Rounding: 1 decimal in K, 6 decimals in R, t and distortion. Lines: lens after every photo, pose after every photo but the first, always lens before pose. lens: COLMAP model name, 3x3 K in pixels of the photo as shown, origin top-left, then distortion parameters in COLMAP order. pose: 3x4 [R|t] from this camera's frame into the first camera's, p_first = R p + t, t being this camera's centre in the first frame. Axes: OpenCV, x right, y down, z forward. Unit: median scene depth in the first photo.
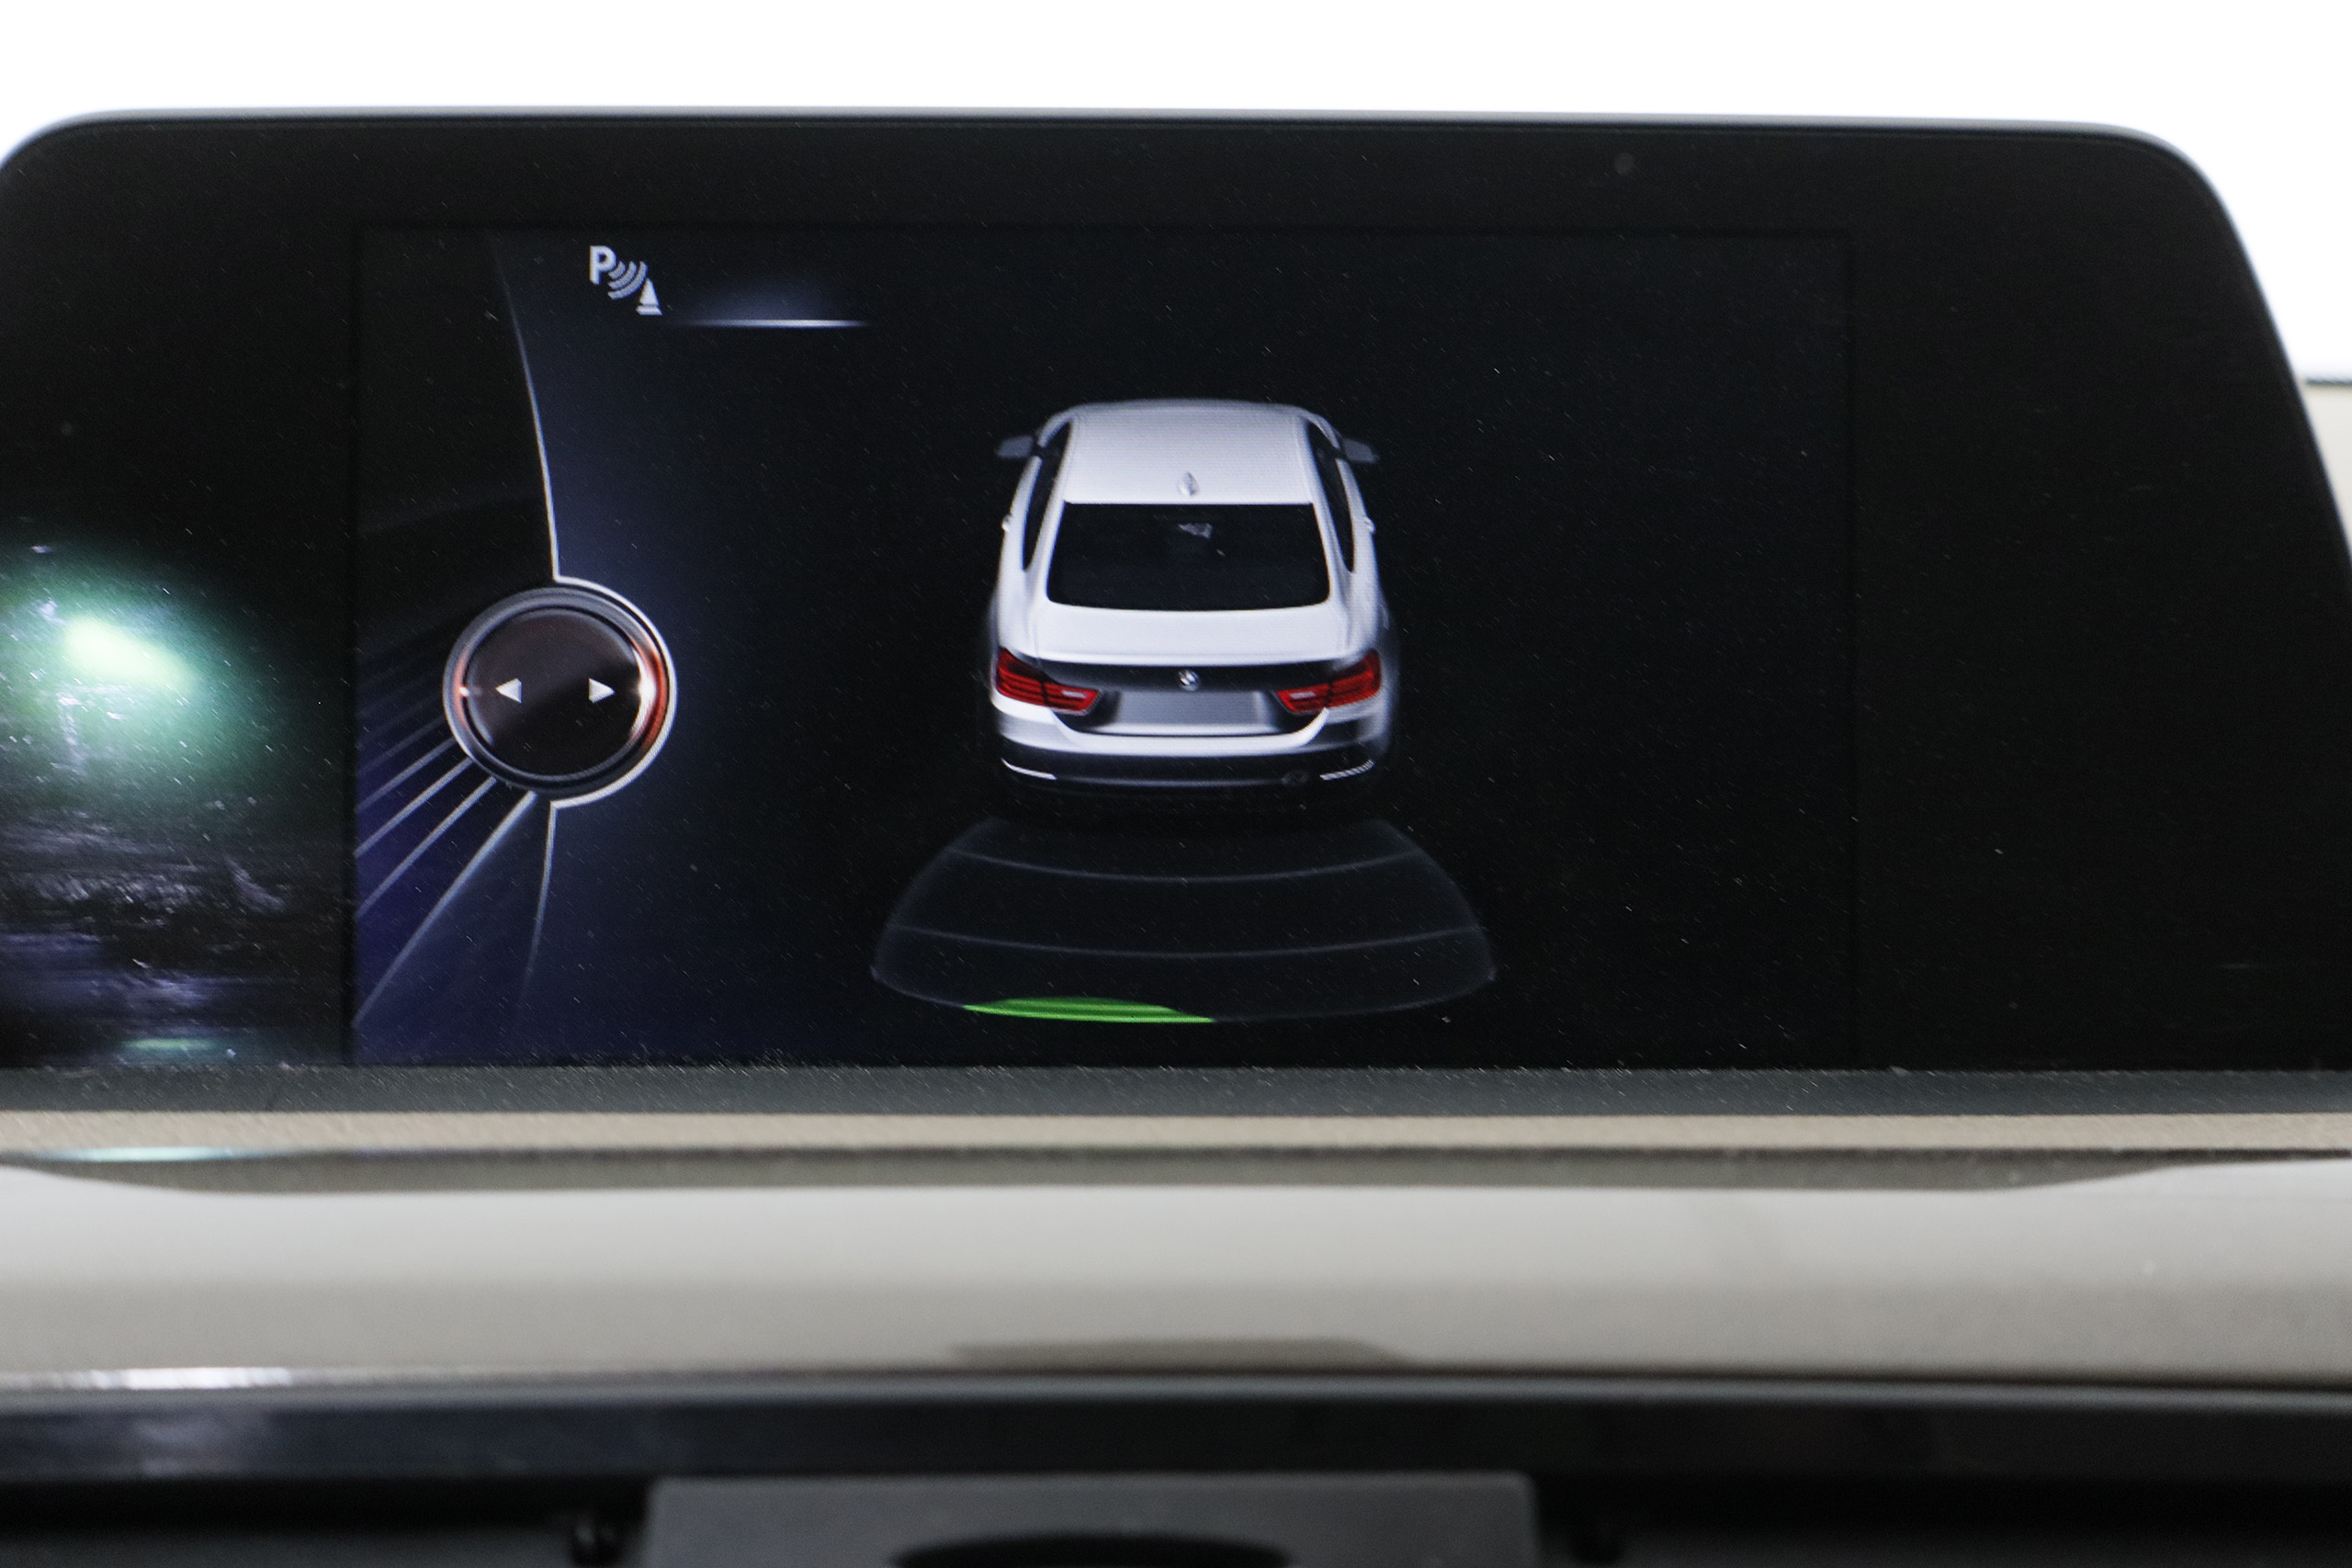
lens RADIAL K [[2235.2, 0, 1176.0], [0, 2235.2, 784.0], [0, 0, 1]] dist [-0.008792, -0.005343]
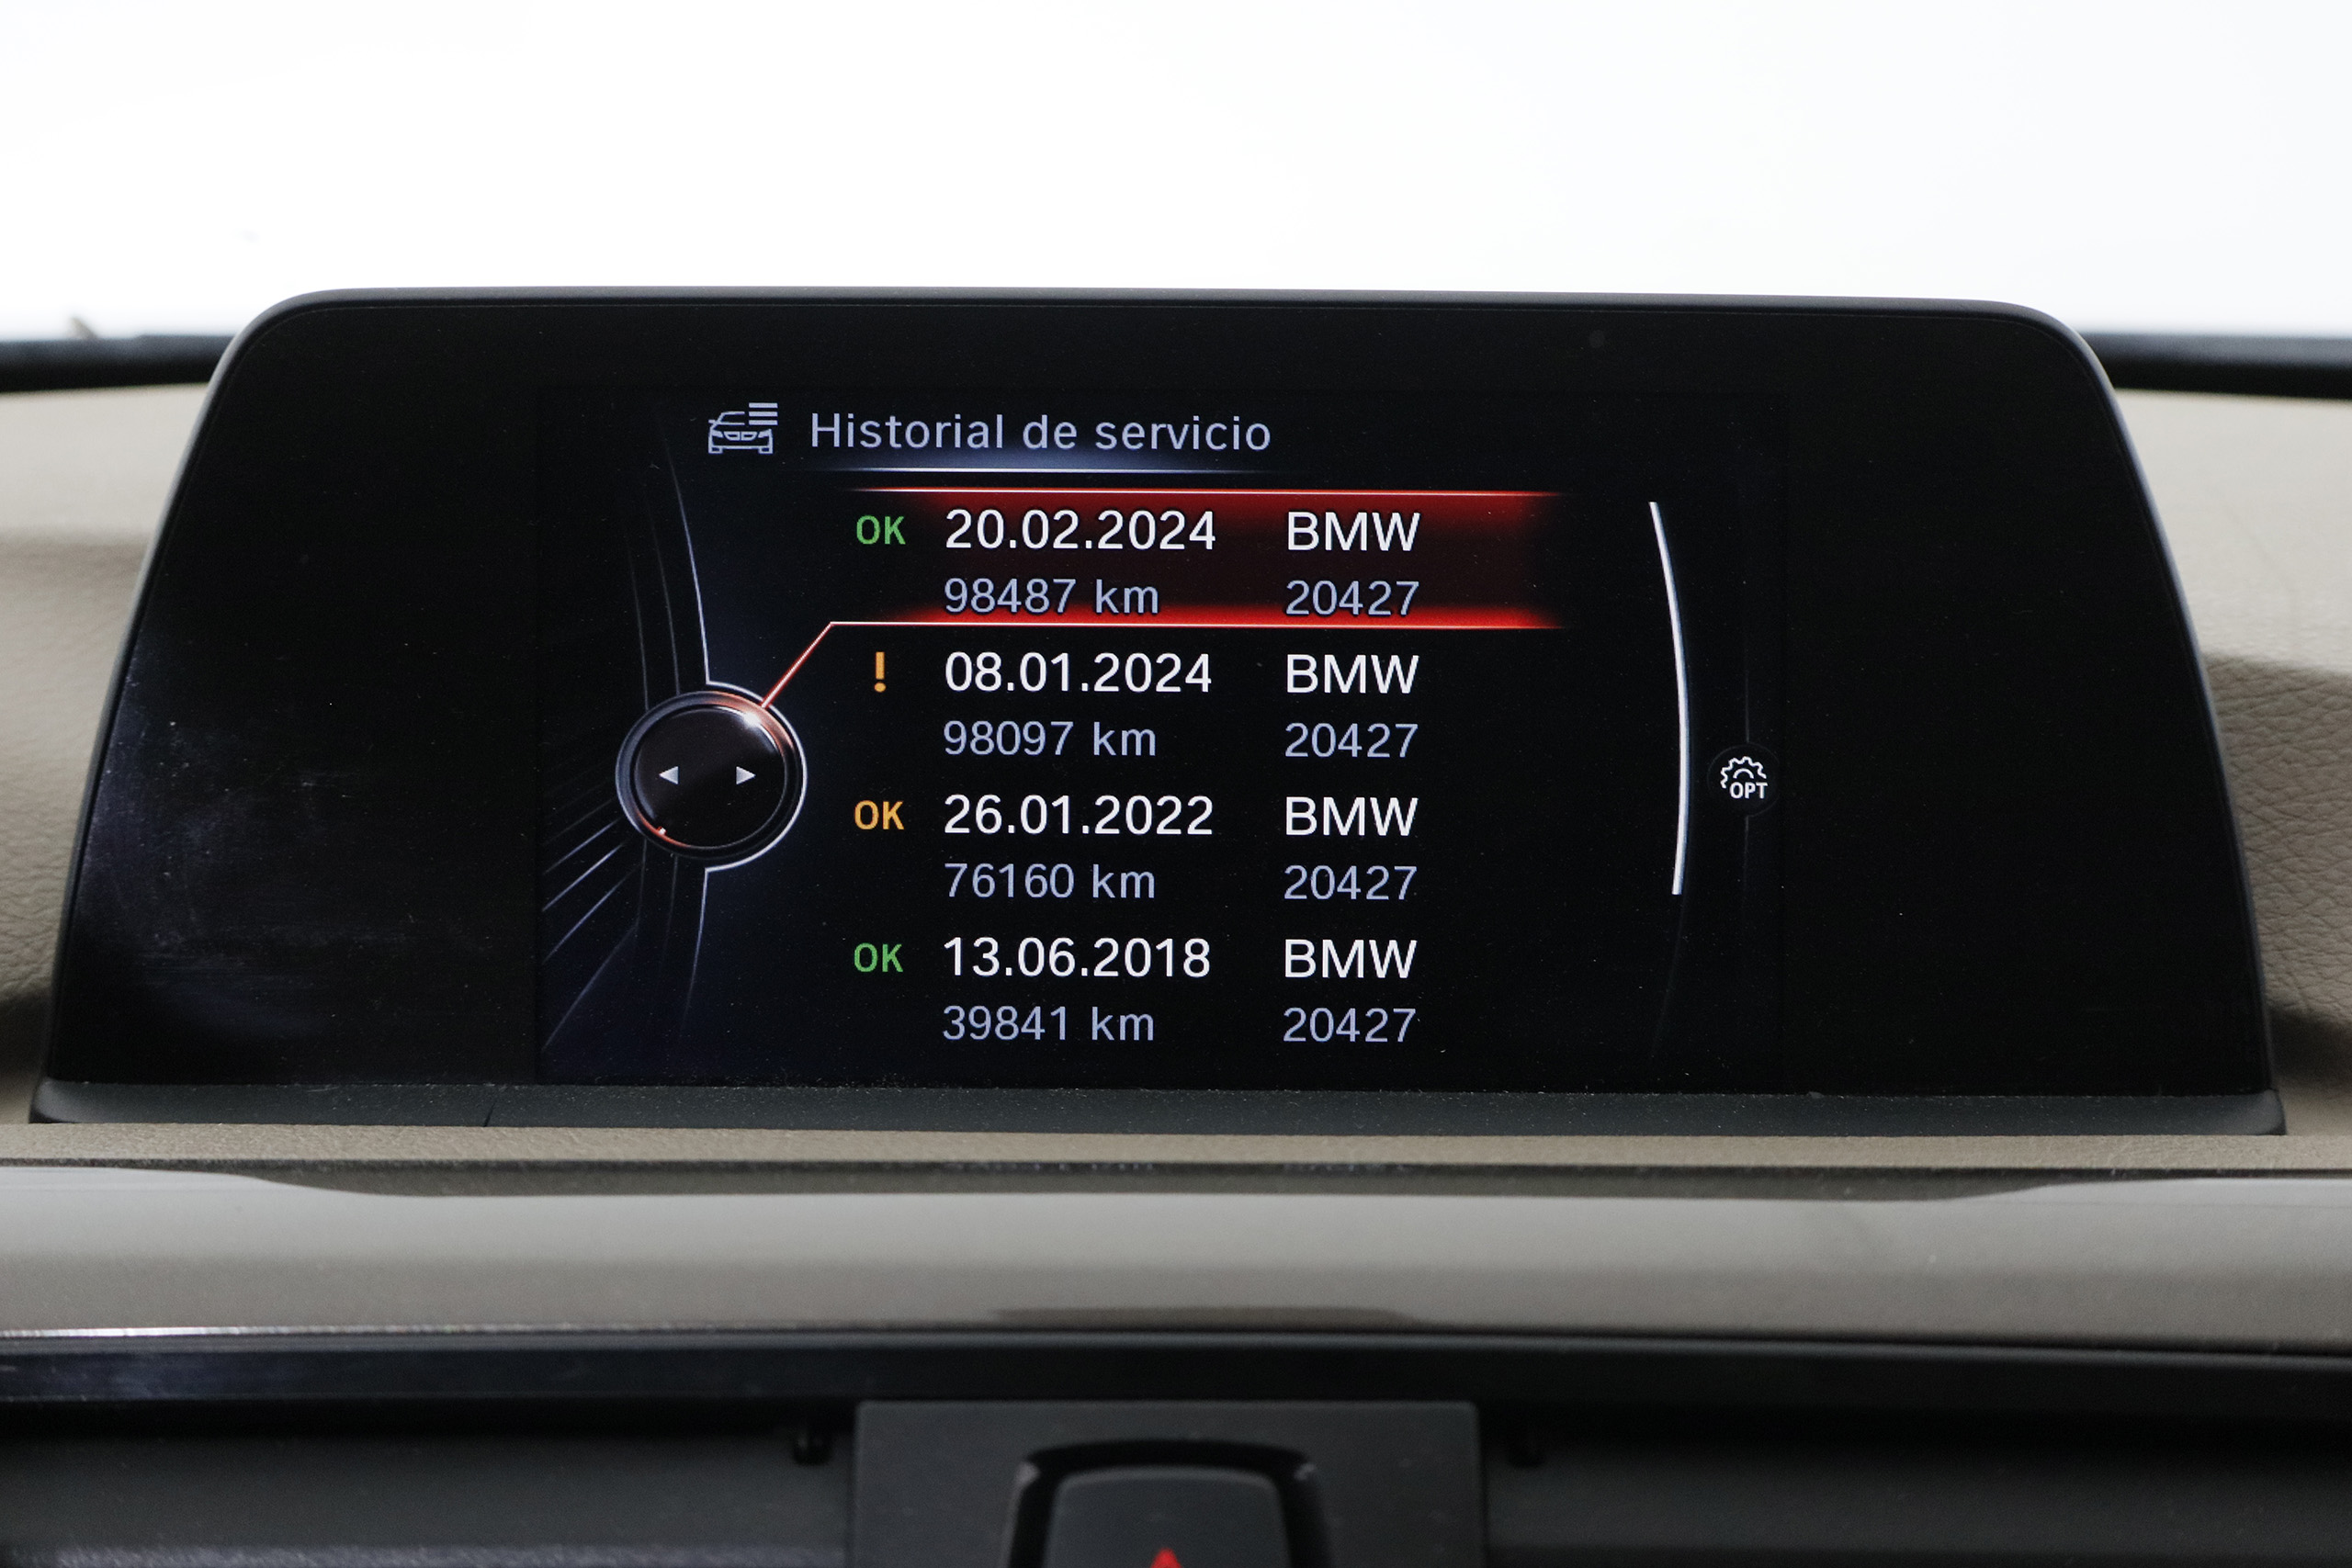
lens RADIAL K [[2720.3, 0, 1176.0], [0, 2720.3, 784.0], [0, 0, 1]] dist [-0.010875, 0.000707]
pose [[0.999966, 0.004389, -0.006994, -0.014709], [-0.004067, 0.998960, 0.045414, -0.106875], [0.007186, -0.045384, 0.998944, -0.474531]]
